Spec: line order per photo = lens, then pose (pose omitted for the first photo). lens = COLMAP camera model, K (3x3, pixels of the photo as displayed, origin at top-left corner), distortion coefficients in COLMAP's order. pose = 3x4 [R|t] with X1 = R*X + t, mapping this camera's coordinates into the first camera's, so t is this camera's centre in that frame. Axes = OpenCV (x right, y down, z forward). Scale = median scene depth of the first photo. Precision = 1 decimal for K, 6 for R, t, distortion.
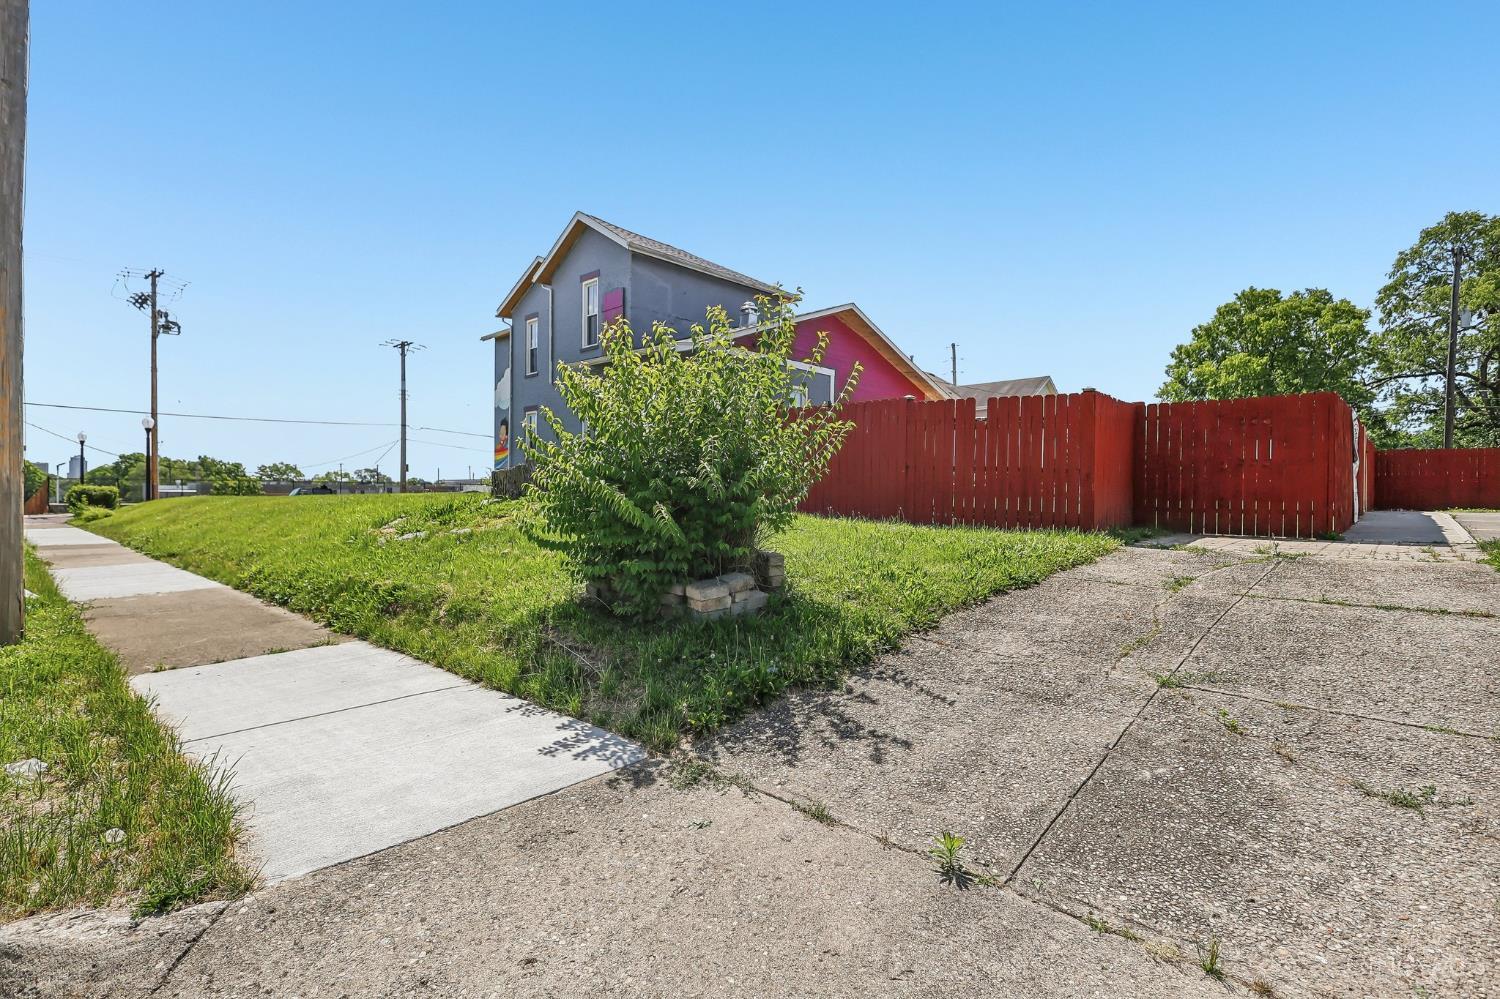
lens RADIAL K [[695.6, 0, 750.0], [0, 695.6, 499.5], [0, 0, 1]] dist [0.002620, 0.000002]
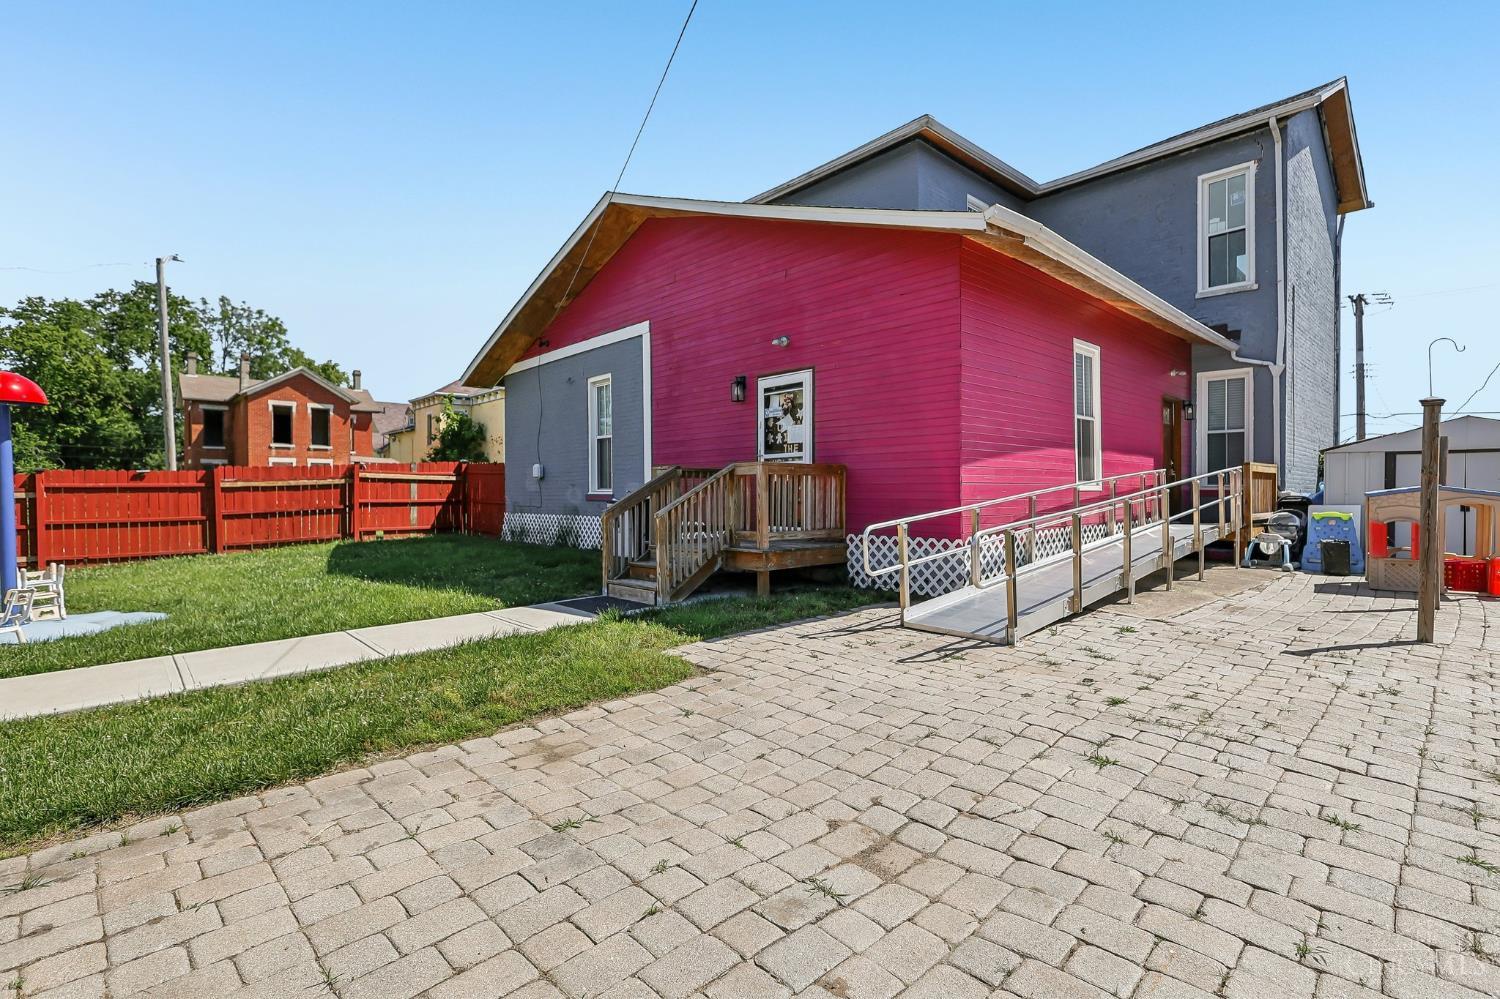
lens RADIAL K [[695.6, 0, 750.0], [0, 695.6, 499.5], [0, 0, 1]] dist [0.002620, 0.000002]
pose [[-0.077675, 0.005961, -0.996961, 0.322112], [-0.009795, 0.999929, 0.006742, -0.025556], [0.996931, 0.010289, -0.077611, 0.553392]]
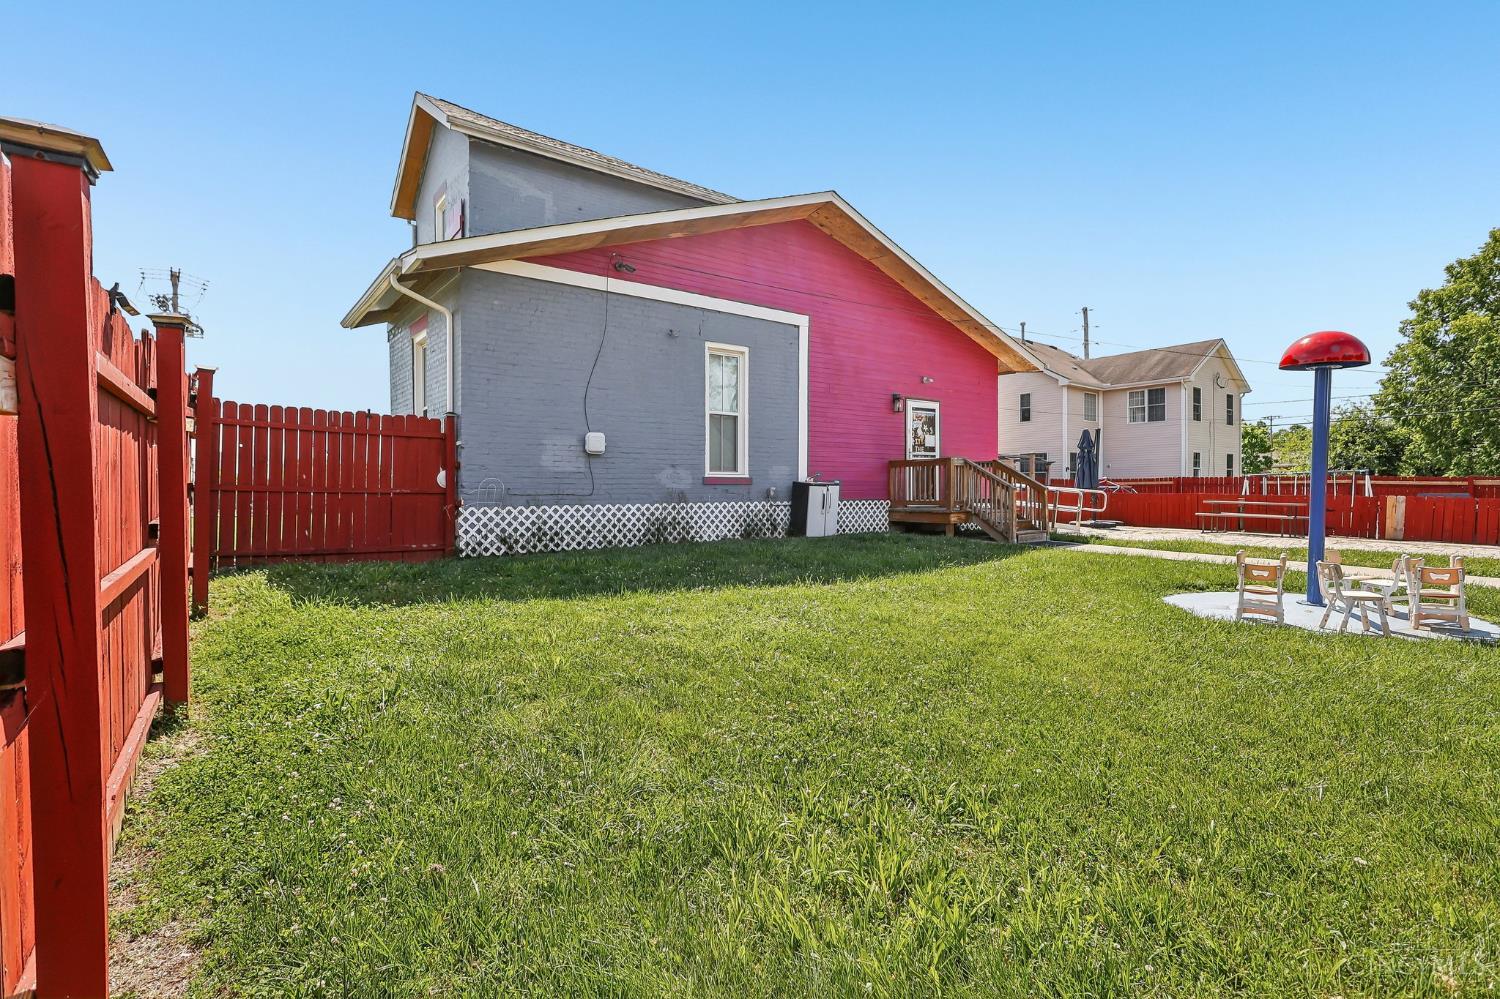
lens RADIAL K [[695.6, 0, 750.0], [0, 695.6, 499.5], [0, 0, 1]] dist [0.002620, 0.000002]
pose [[0.982158, -0.003407, -0.188029, 0.089947], [0.004378, 0.999979, 0.004748, -0.017926], [0.188009, -0.005486, 0.982152, 0.208463]]
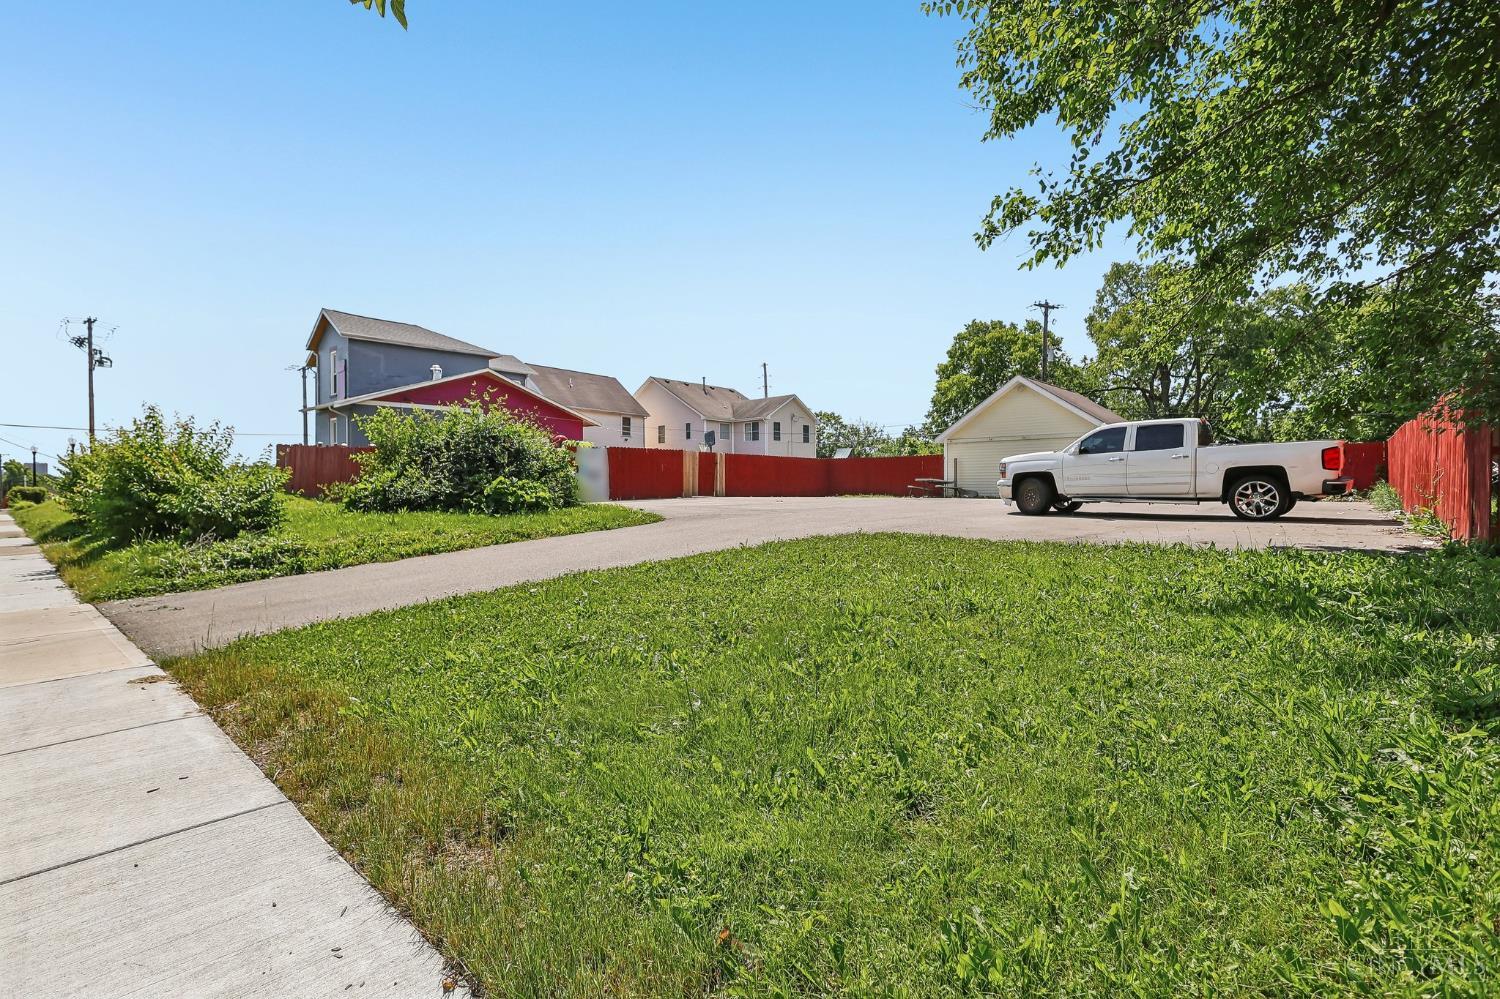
lens RADIAL K [[695.6, 0, 750.0], [0, 695.6, 499.5], [0, 0, 1]] dist [0.002620, 0.000002]
pose [[0.999968, -0.007747, -0.002127, 0.351804], [0.007763, 0.999941, 0.007540, 0.005000], [0.002069, -0.007557, 0.999969, -0.276573]]
